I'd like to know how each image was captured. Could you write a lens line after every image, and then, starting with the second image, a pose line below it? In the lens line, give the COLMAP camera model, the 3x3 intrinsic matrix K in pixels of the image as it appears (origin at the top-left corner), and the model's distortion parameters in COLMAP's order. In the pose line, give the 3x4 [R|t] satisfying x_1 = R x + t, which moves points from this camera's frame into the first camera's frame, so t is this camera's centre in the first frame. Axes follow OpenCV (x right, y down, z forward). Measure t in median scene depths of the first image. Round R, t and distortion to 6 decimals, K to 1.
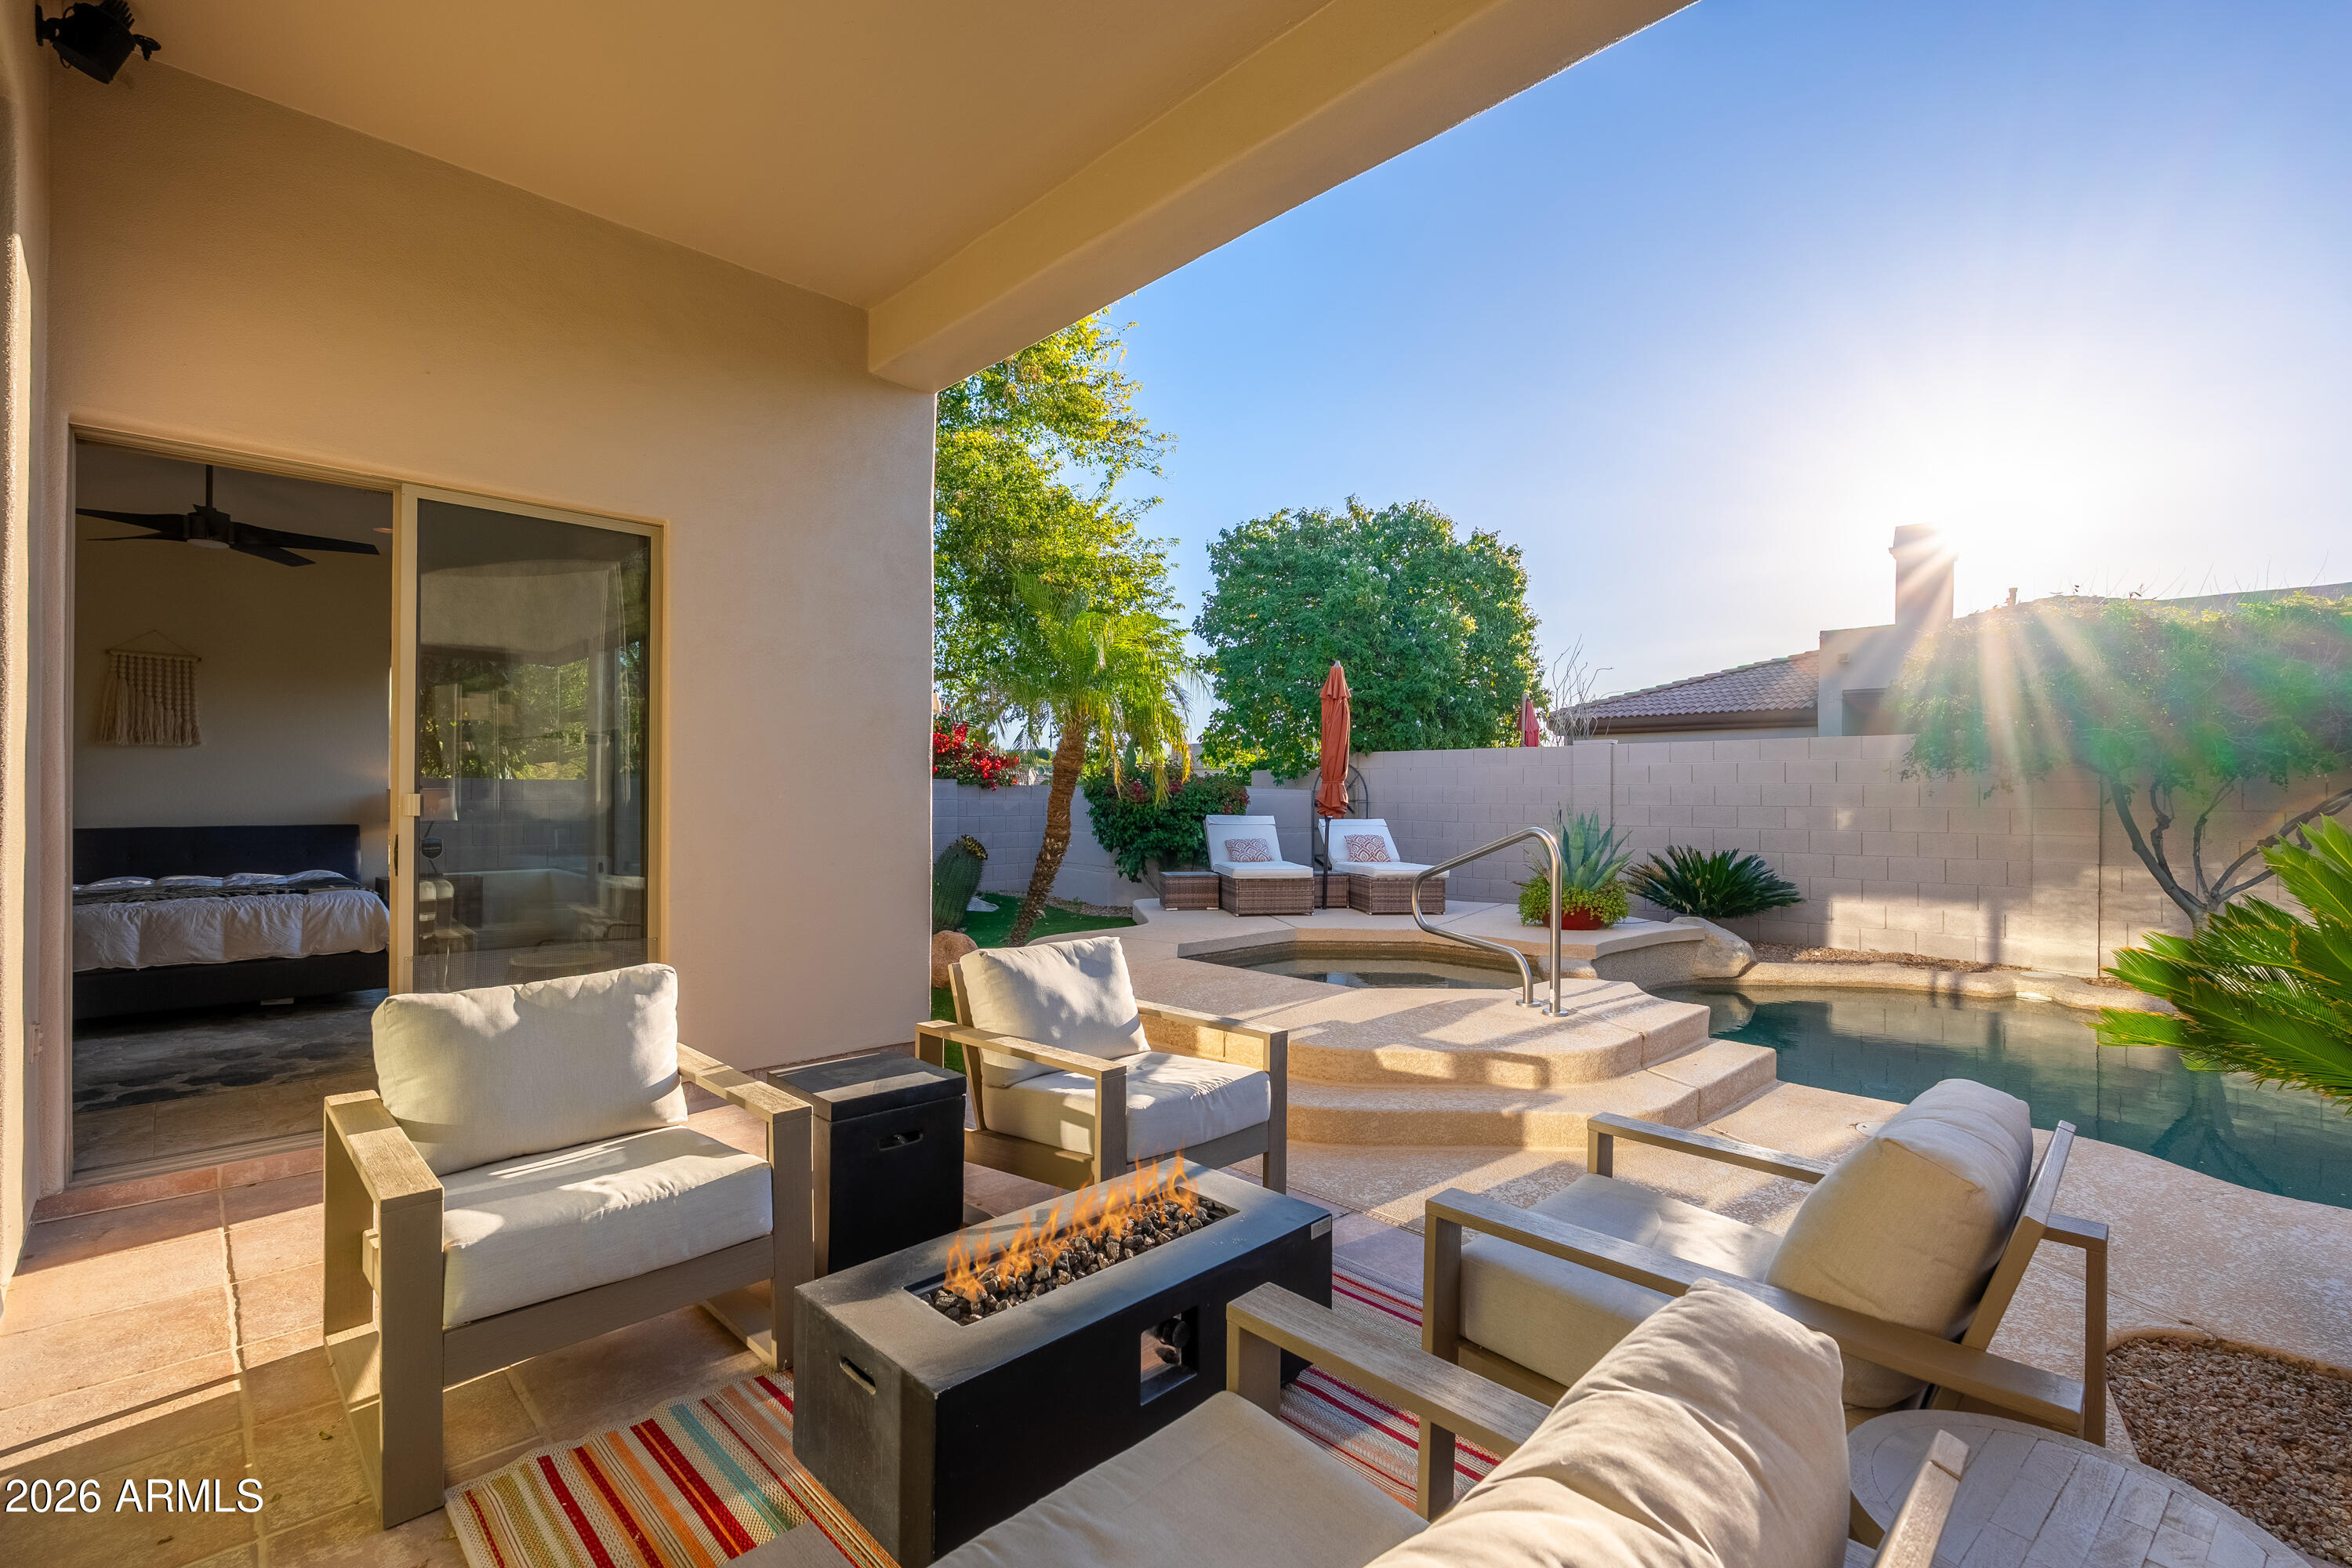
lens RADIAL K [[1054.3, 0, 1176.0], [0, 1054.3, 784.0], [0, 0, 1]] dist [0.000054, 0.000039]
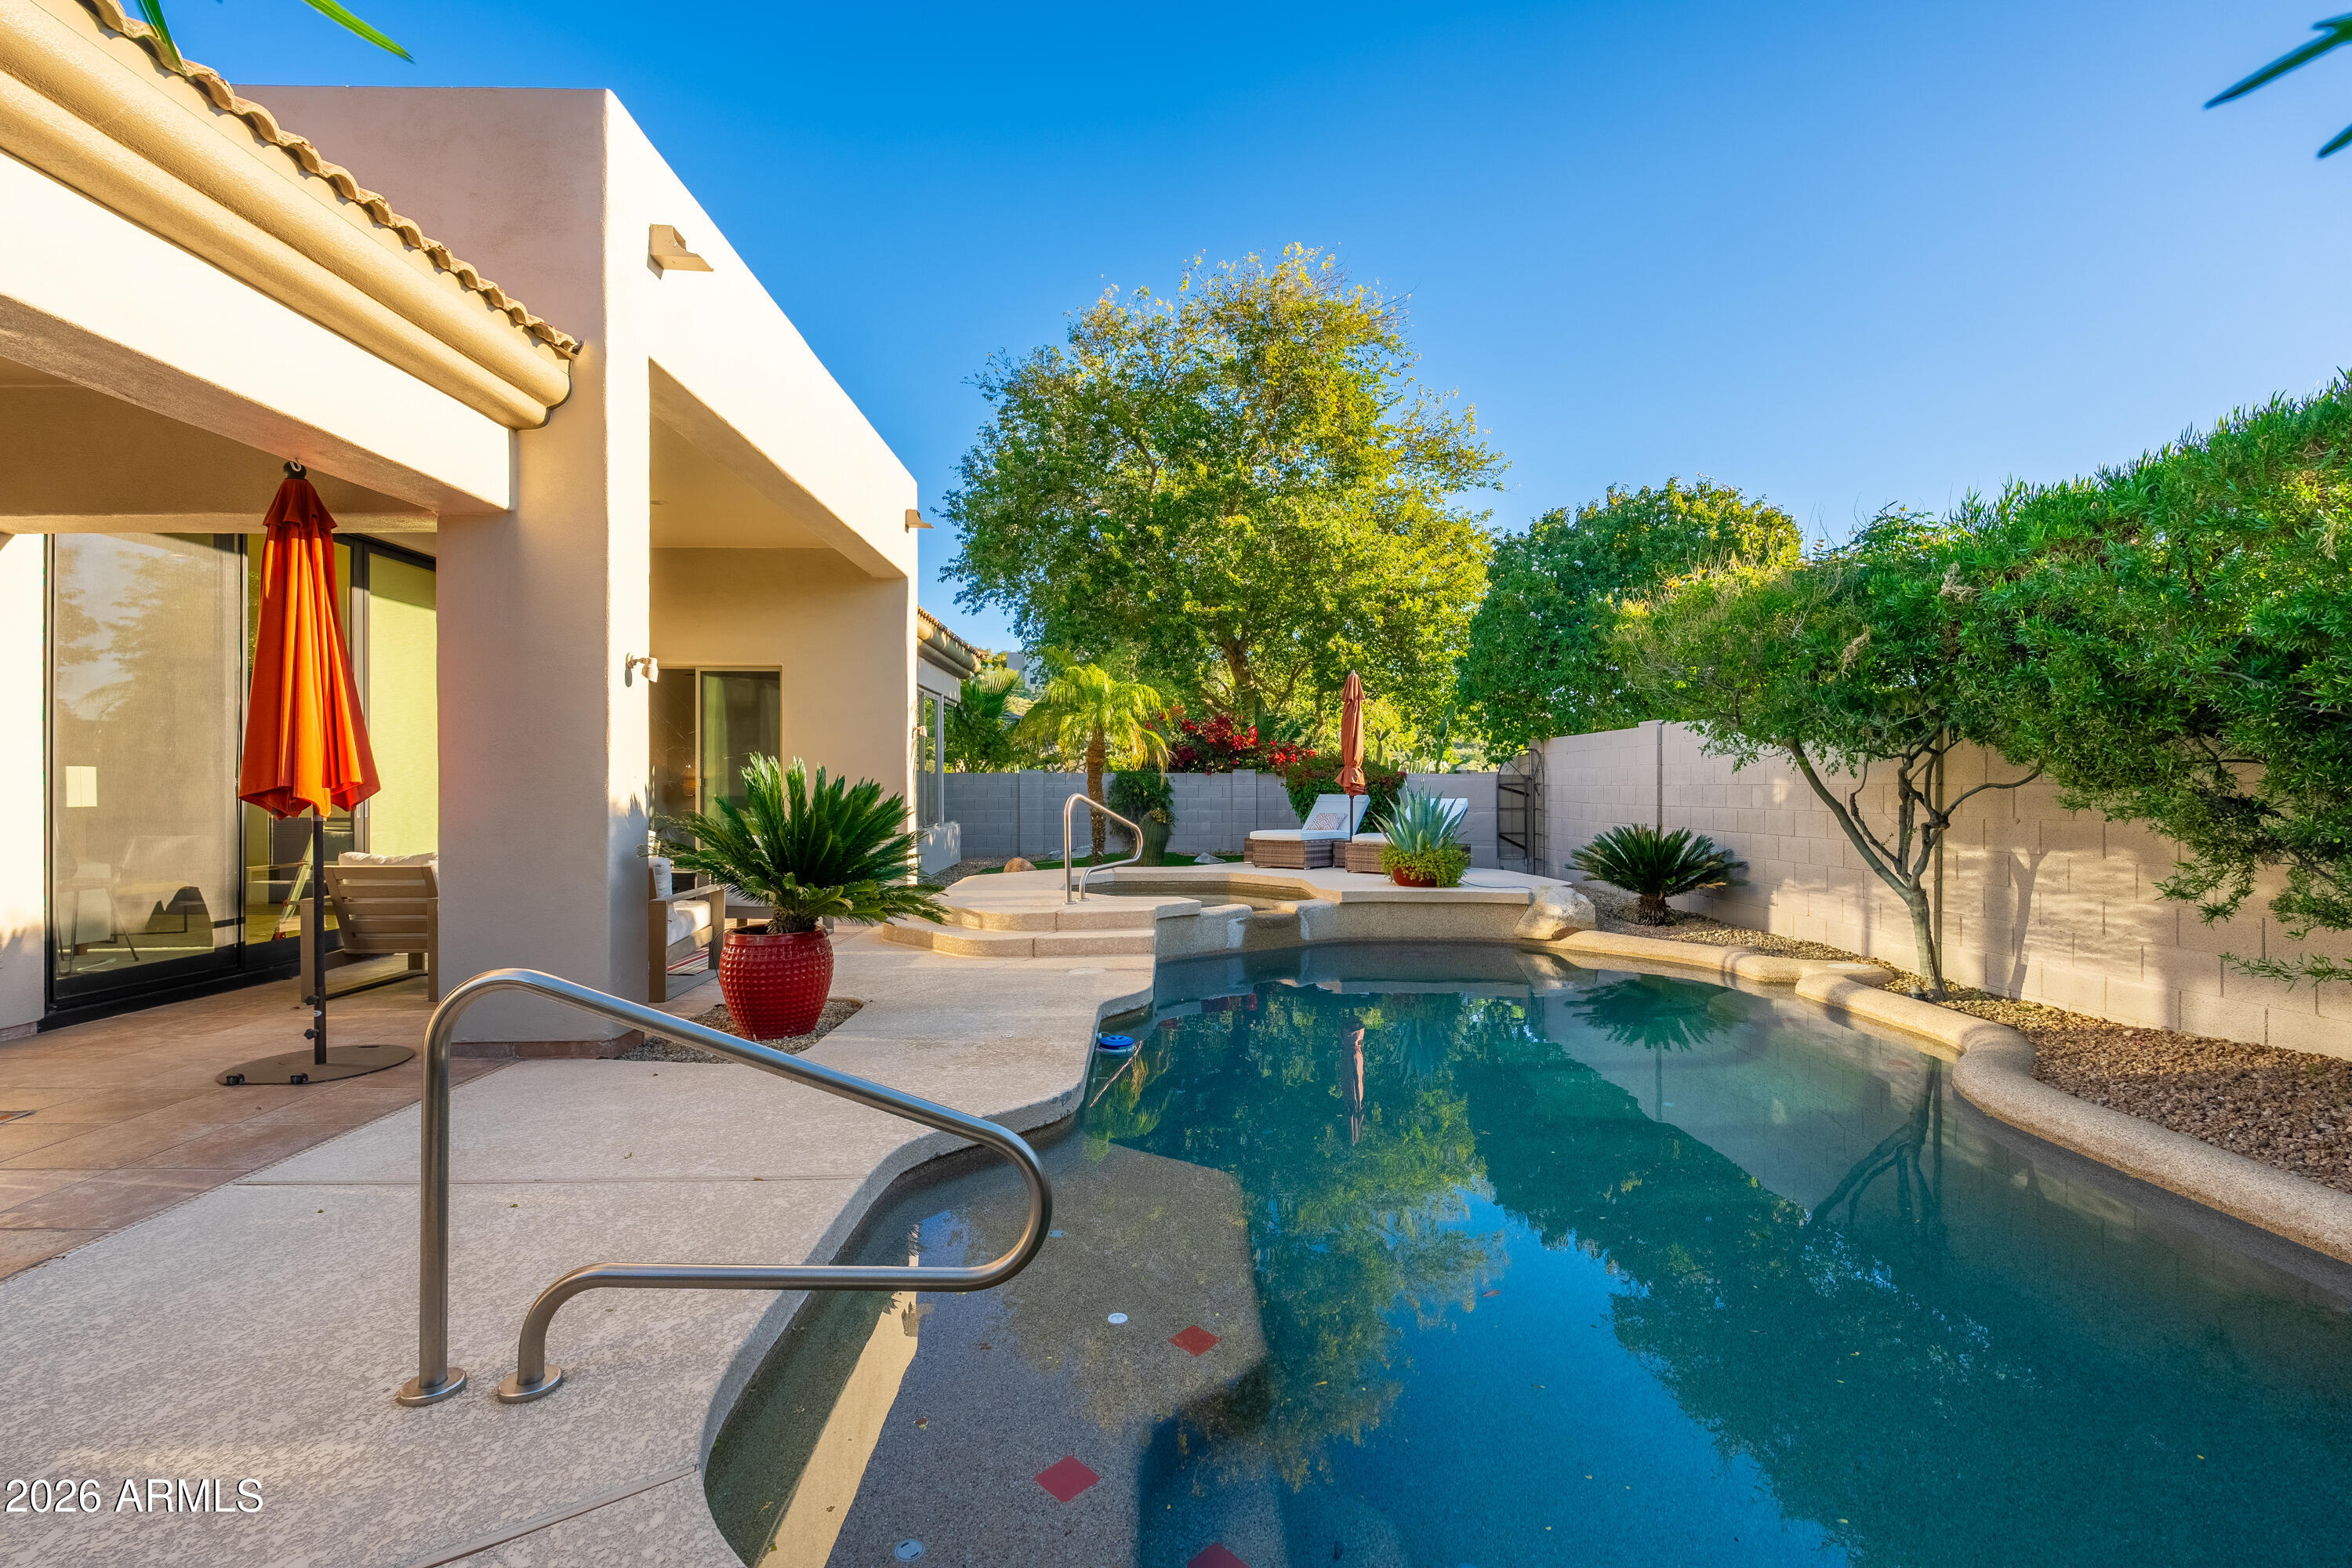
lens RADIAL K [[1032.7, 0, 1176.0], [0, 1032.7, 784.0], [0, 0, 1]] dist [0.001975, 0.000580]
pose [[0.721513, -0.002029, -0.692398, 0.854551], [0.010544, 0.999912, 0.008057, 0.007541], [0.692321, -0.013114, 0.721471, -0.033964]]
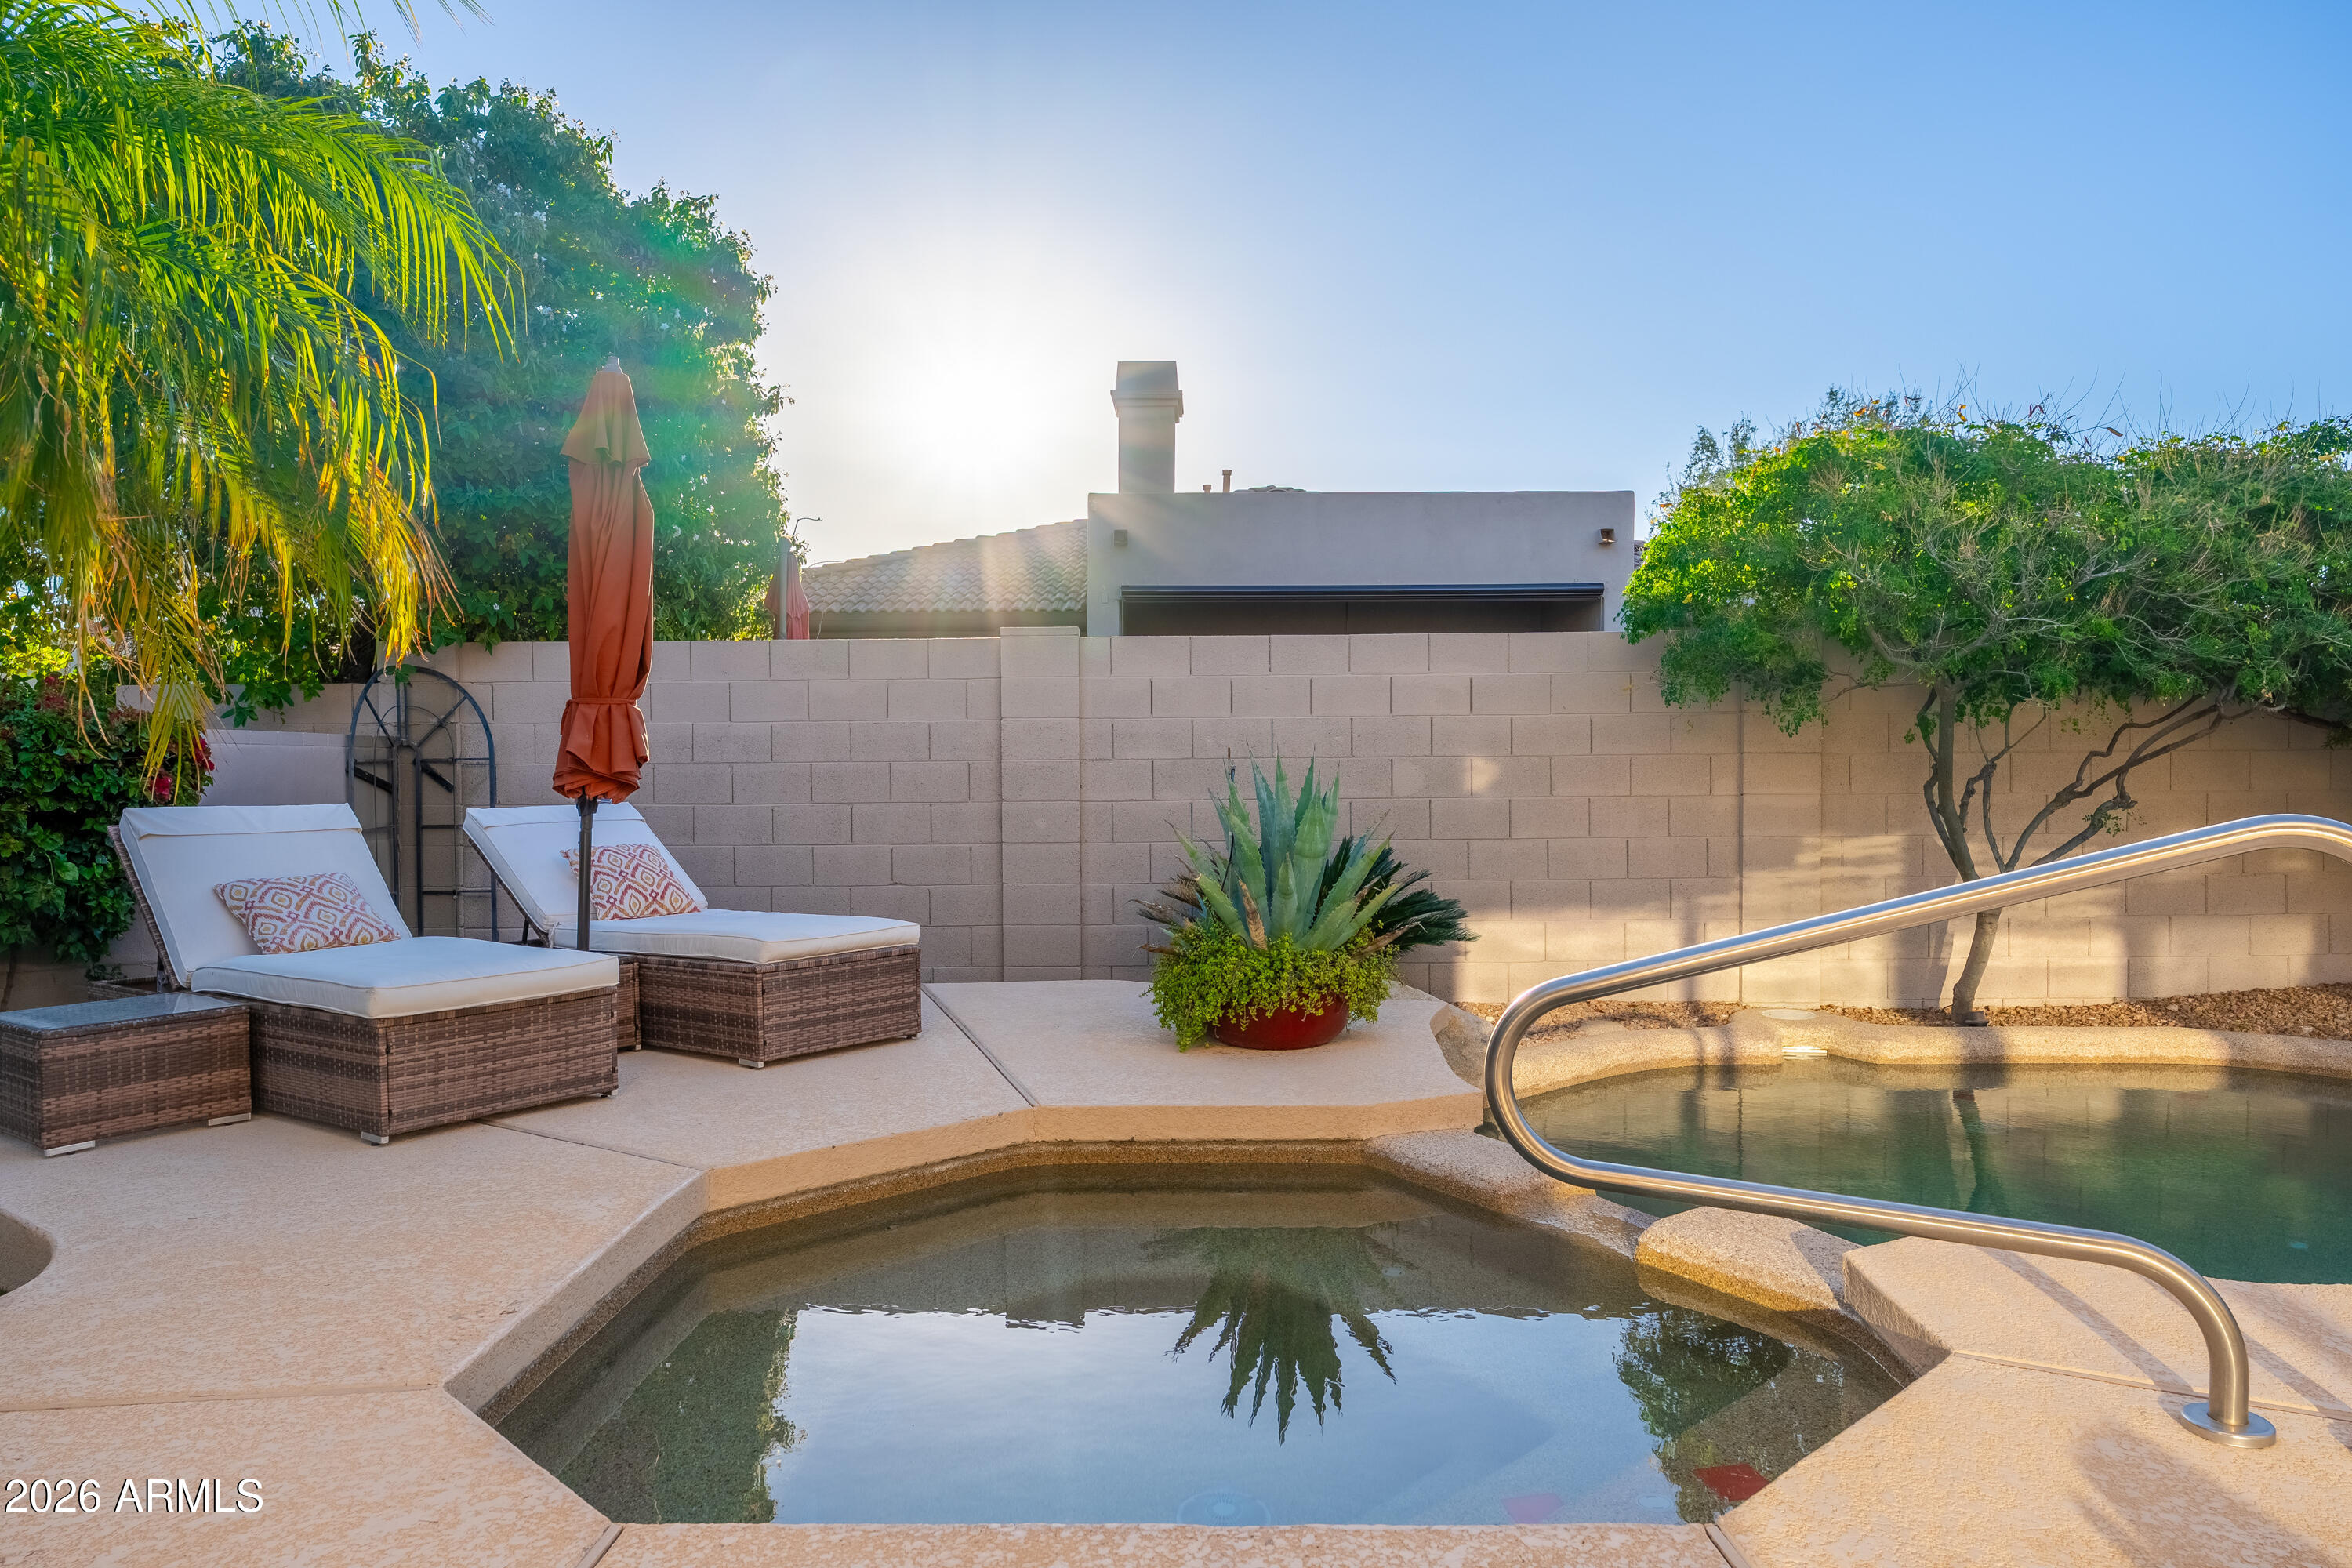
lens RADIAL K [[1578.5, 0, 1176.0], [0, 1578.5, 784.0], [0, 0, 1]] dist [-0.000280, 0.000844]
pose [[0.702561, -0.023493, 0.711236, -0.093913], [0.002777, 0.999538, 0.030272, 0.010225], [-0.711619, -0.019293, 0.702301, 0.498226]]
